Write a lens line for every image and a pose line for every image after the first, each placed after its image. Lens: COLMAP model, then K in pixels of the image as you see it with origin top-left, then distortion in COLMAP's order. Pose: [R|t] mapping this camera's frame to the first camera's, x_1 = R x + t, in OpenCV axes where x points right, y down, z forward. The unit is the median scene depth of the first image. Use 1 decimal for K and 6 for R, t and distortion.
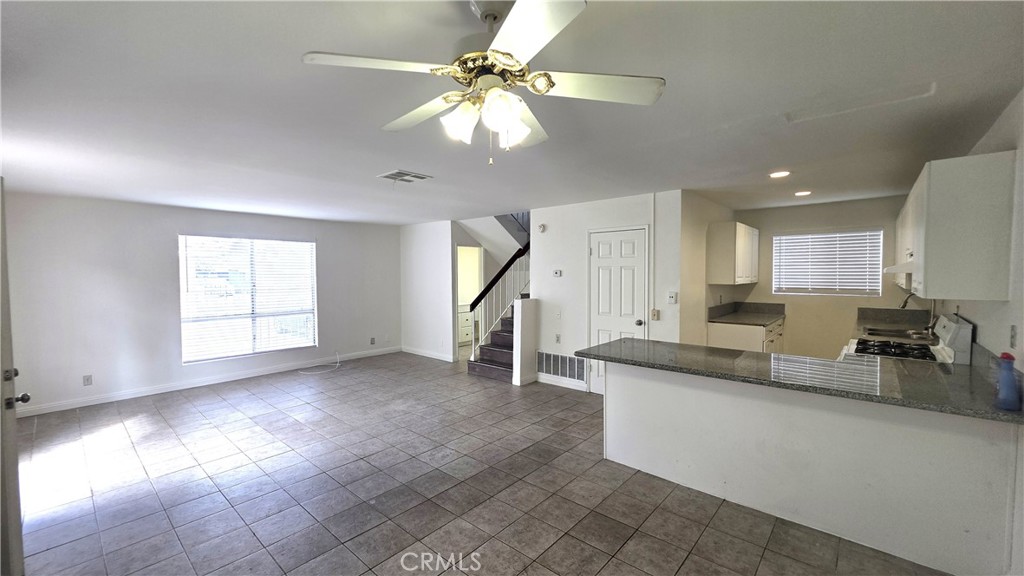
lens RADIAL K [[409.1, 0, 510.5], [0, 409.1, 284.9], [0, 0, 1]] dist [0.002543, -0.000576]
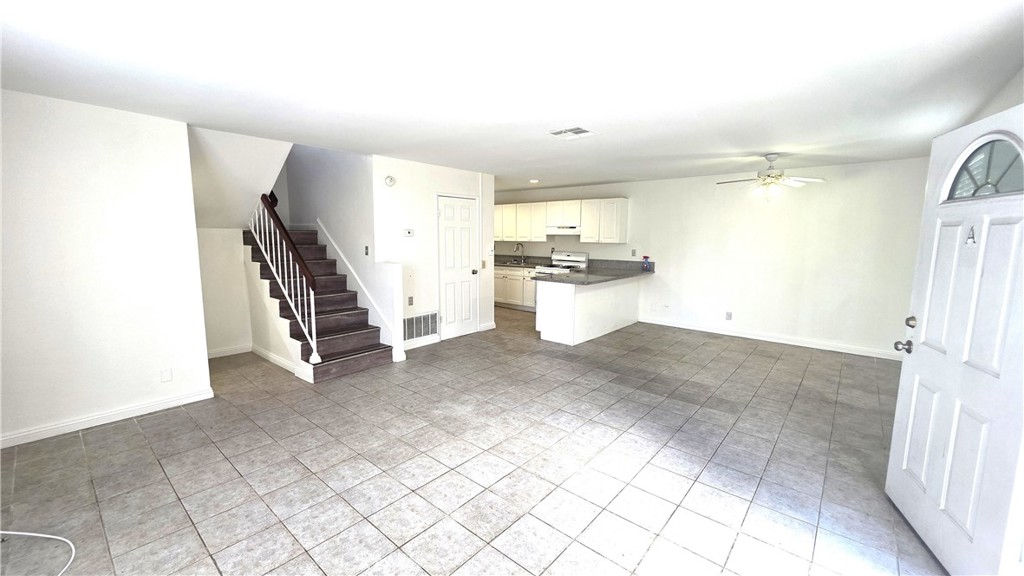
lens RADIAL K [[409.1, 0, 513.5], [0, 409.1, 287.2], [0, 0, 1]] dist [0.002543, -0.000576]
pose [[-0.024520, -0.119633, 0.992515, -0.984661], [0.025306, 0.992421, 0.120247, -0.012507], [-0.999379, 0.028065, -0.021307, 0.905033]]
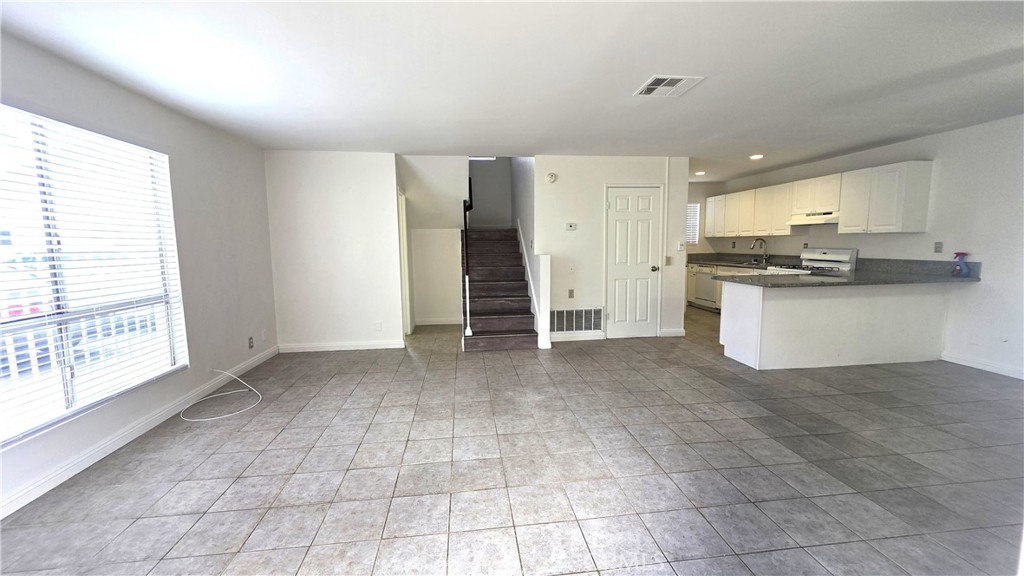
lens RADIAL K [[409.1, 0, 511.1], [0, 409.1, 286.9], [0, 0, 1]] dist [0.002543, -0.000576]
pose [[0.660821, -0.083254, 0.745912, -0.827479], [0.033308, 0.996103, 0.081671, 0.035382], [-0.749804, -0.029125, 0.661019, 0.535064]]
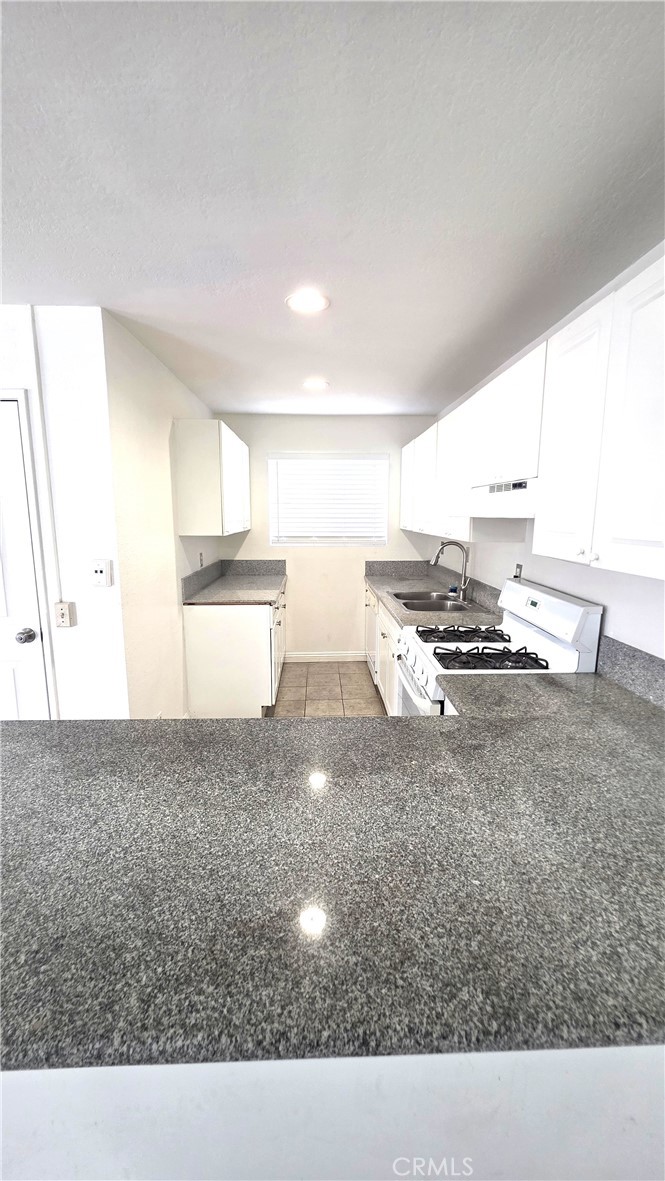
lens RADIAL K [[469.9, 0, 334.3], [0, 469.9, 589.1], [0, 0, 1]] dist [-0.000335, -0.000081]
pose [[0.724227, -0.104141, 0.681653, 0.219663], [0.015217, 0.990703, 0.135190, -0.014132], [-0.689394, -0.087536, 0.719078, 0.444569]]
